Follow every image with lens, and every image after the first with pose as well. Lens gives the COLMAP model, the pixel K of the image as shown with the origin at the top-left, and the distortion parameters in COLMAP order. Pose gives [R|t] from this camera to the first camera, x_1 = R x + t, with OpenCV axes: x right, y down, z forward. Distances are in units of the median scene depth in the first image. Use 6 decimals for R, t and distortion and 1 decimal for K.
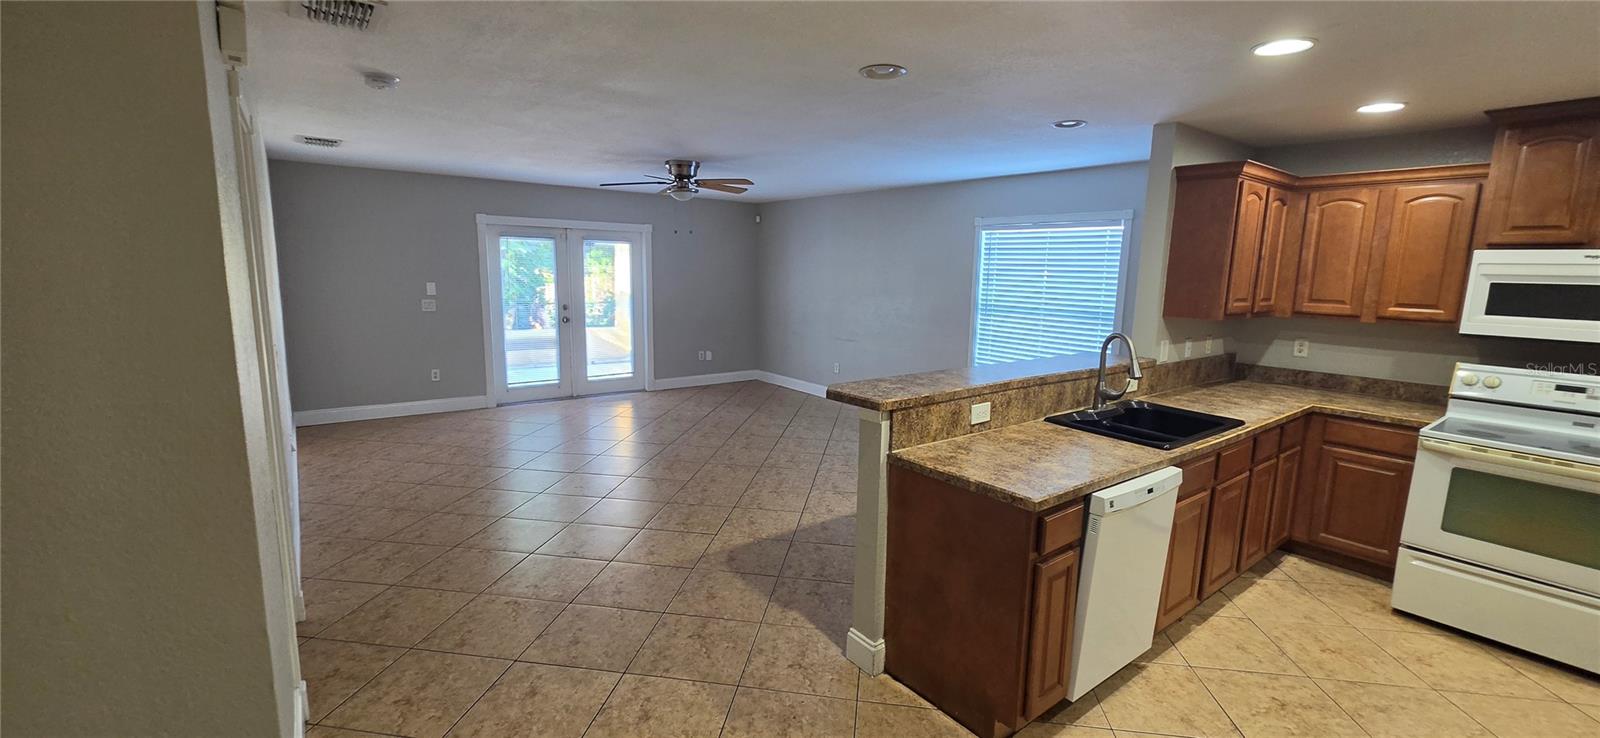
lens RADIAL K [[658.2, 0, 803.6], [0, 658.2, 371.6], [0, 0, 1]] dist [-0.001349, 0.001189]
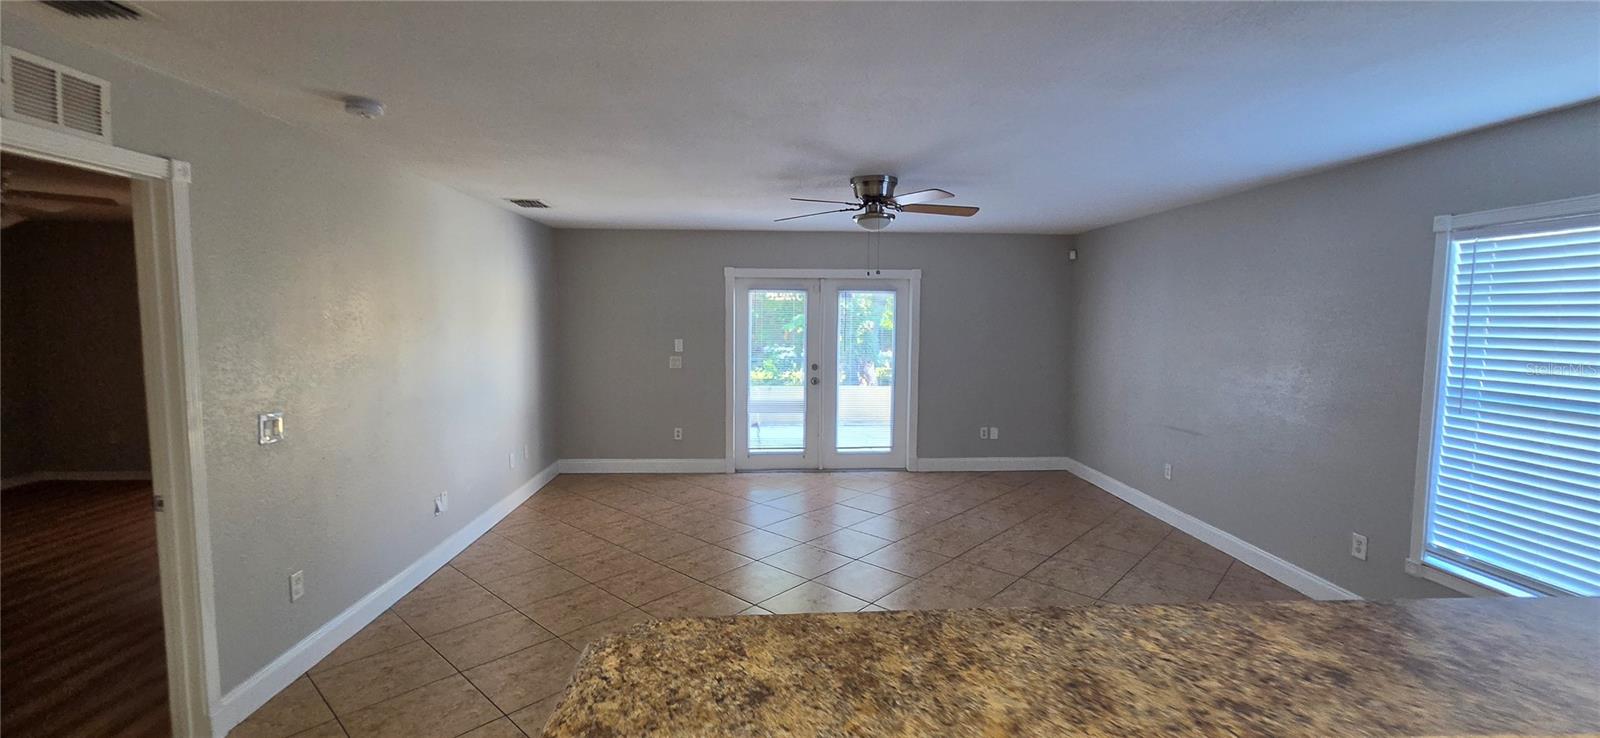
lens RADIAL K [[658.2, 0, 801.2], [0, 658.2, 369.2], [0, 0, 1]] dist [-0.001349, 0.001189]
pose [[0.824096, 0.030887, -0.565607, 0.127419], [-0.078198, 0.995155, -0.059592, -0.042938], [0.561026, 0.093339, 0.822519, 0.278555]]
